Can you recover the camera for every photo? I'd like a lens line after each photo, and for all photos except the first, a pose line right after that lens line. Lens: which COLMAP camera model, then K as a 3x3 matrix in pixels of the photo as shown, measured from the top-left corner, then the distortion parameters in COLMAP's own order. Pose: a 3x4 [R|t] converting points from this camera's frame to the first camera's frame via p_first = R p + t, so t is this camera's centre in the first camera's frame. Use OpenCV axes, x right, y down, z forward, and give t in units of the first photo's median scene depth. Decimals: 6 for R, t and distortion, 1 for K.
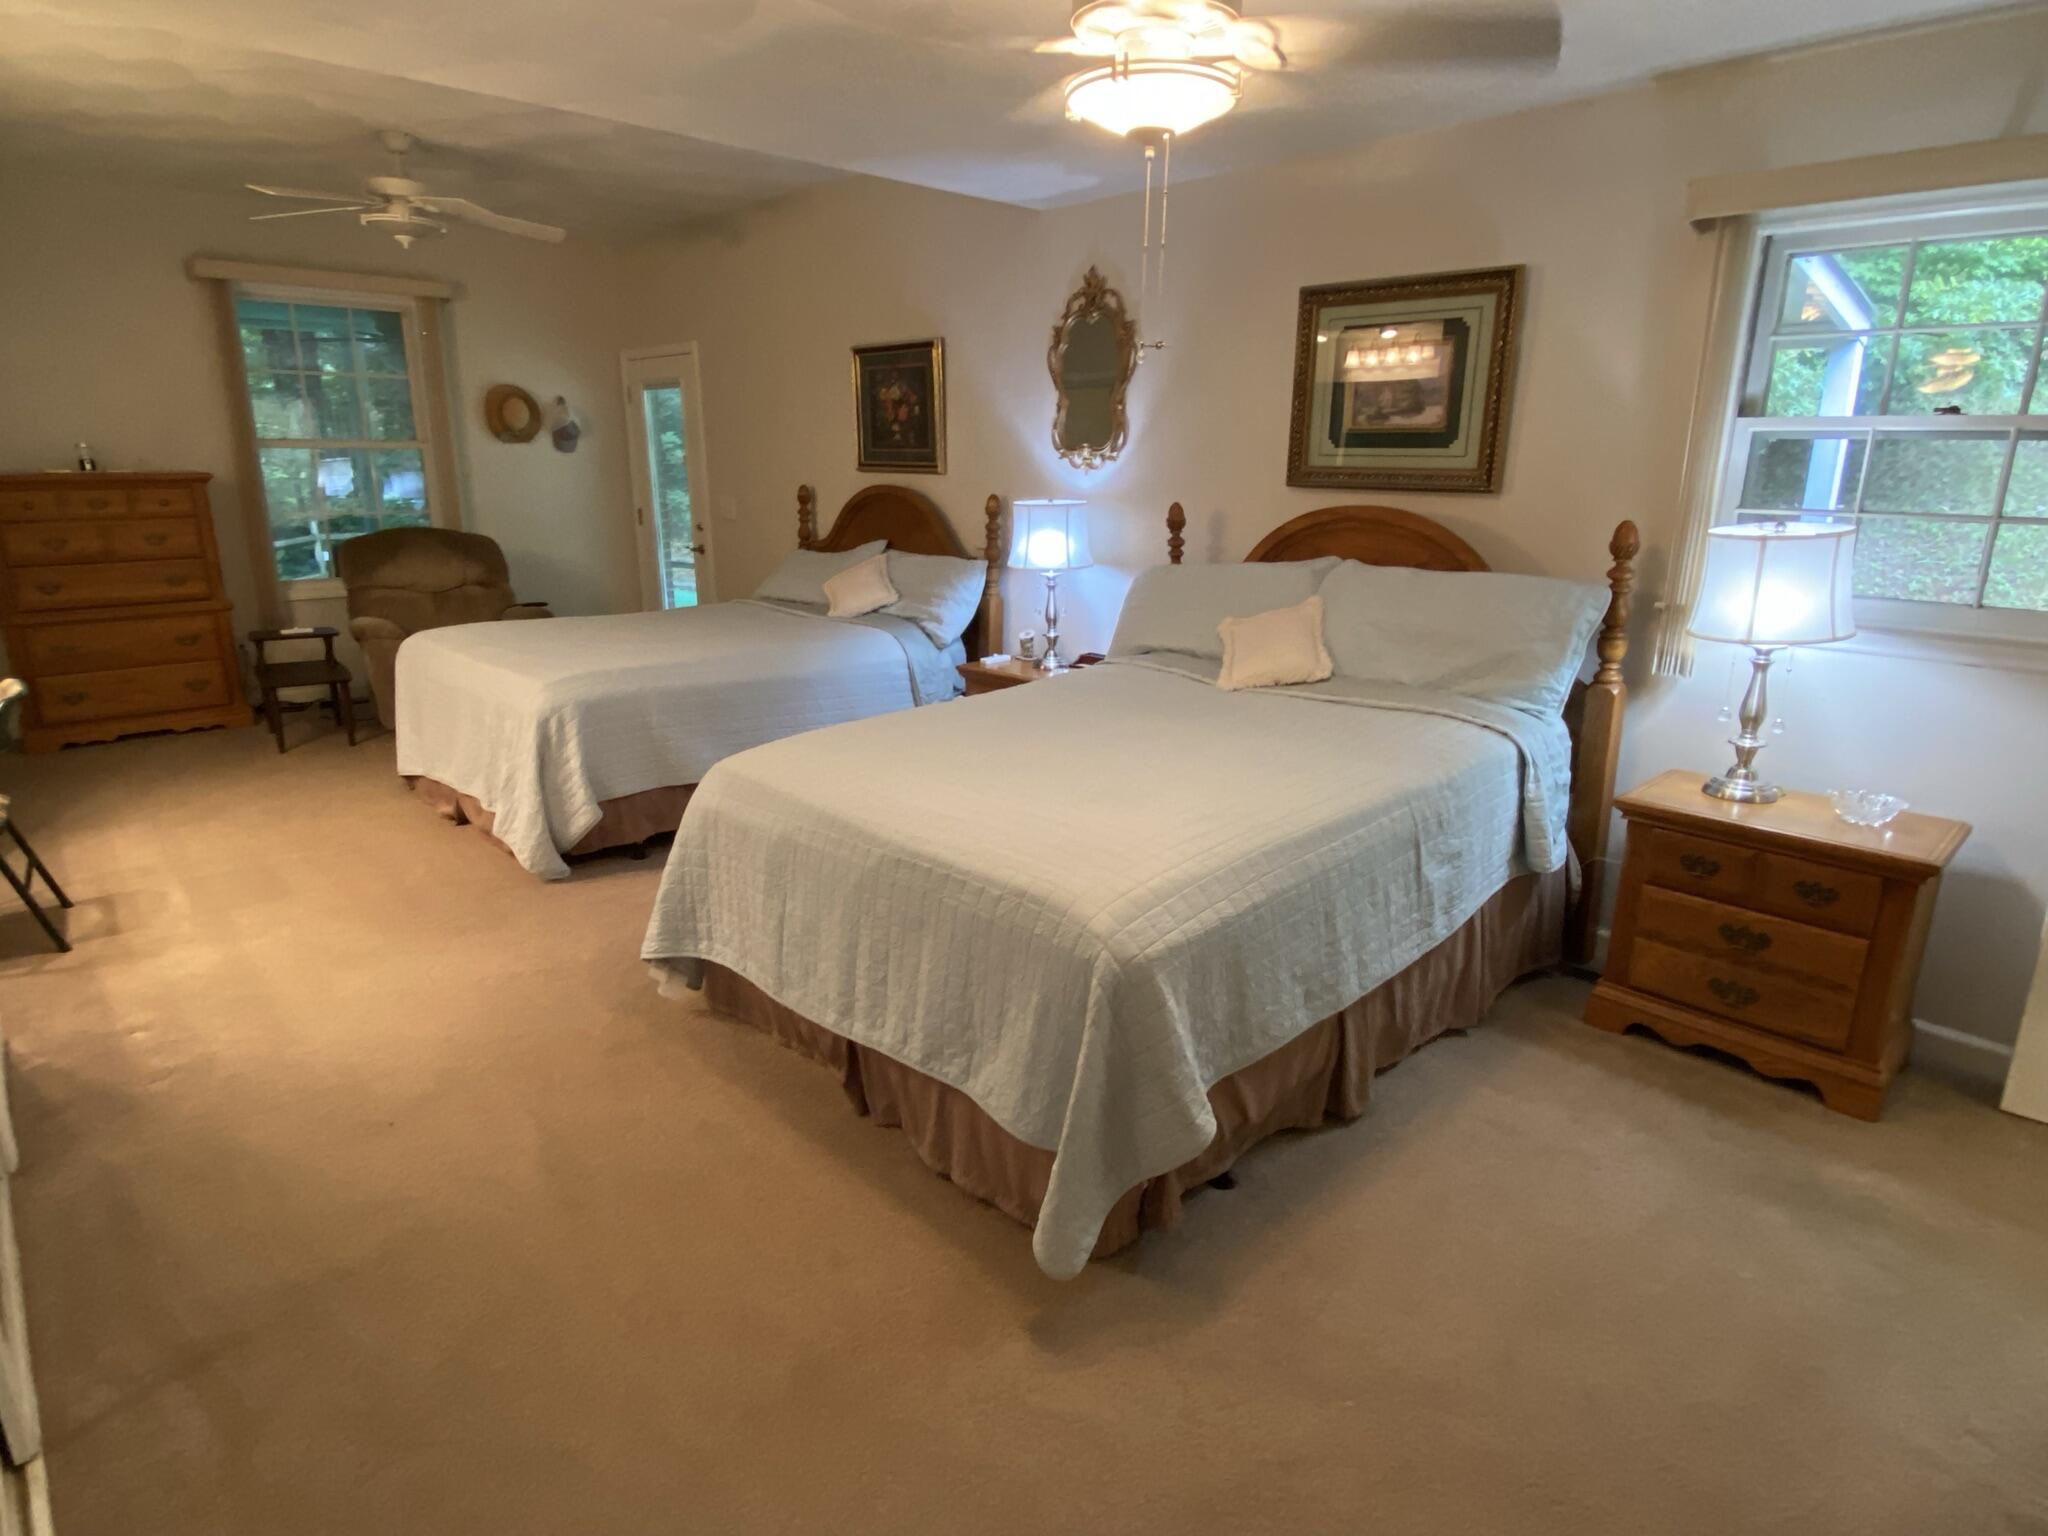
lens RADIAL K [[1122.5, 0, 1022.1], [0, 1122.5, 764.8], [0, 0, 1]] dist [0.063189, -0.063913]
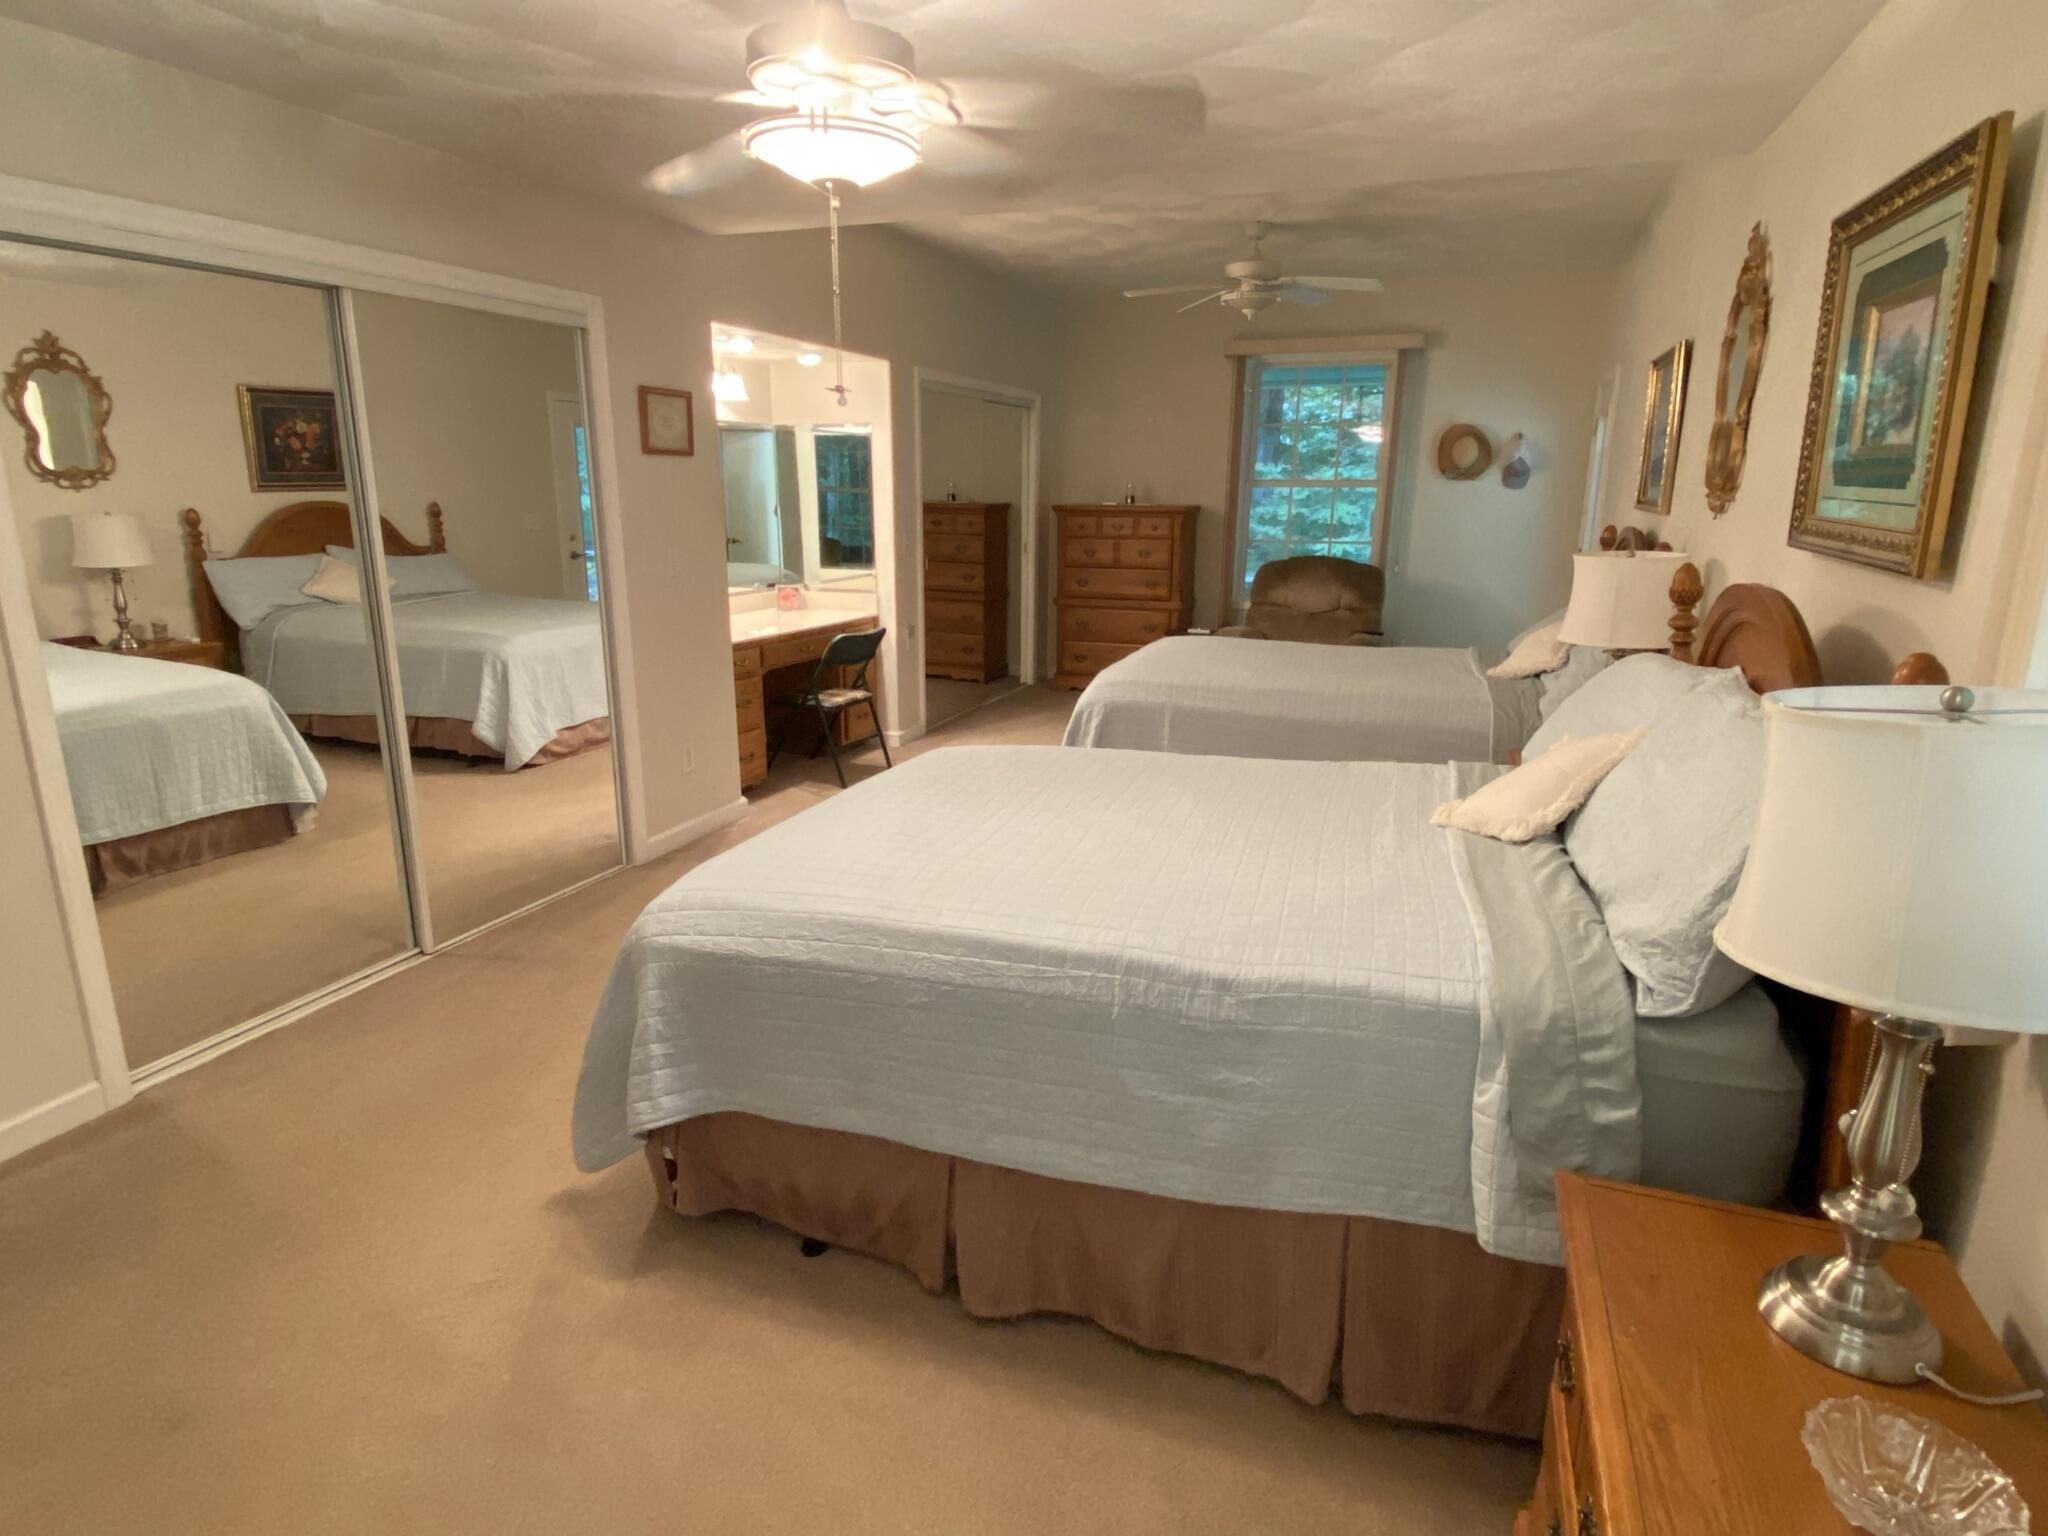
lens RADIAL K [[1128.7, 0, 1020.0], [0, 1128.7, 766.4], [0, 0, 1]] dist [0.025795, -0.023778]
pose [[0.421791, 0.211752, -0.881620, 0.418269], [-0.240545, 0.963637, 0.116368, -0.071669], [0.874203, 0.162986, 0.457389, 0.280362]]
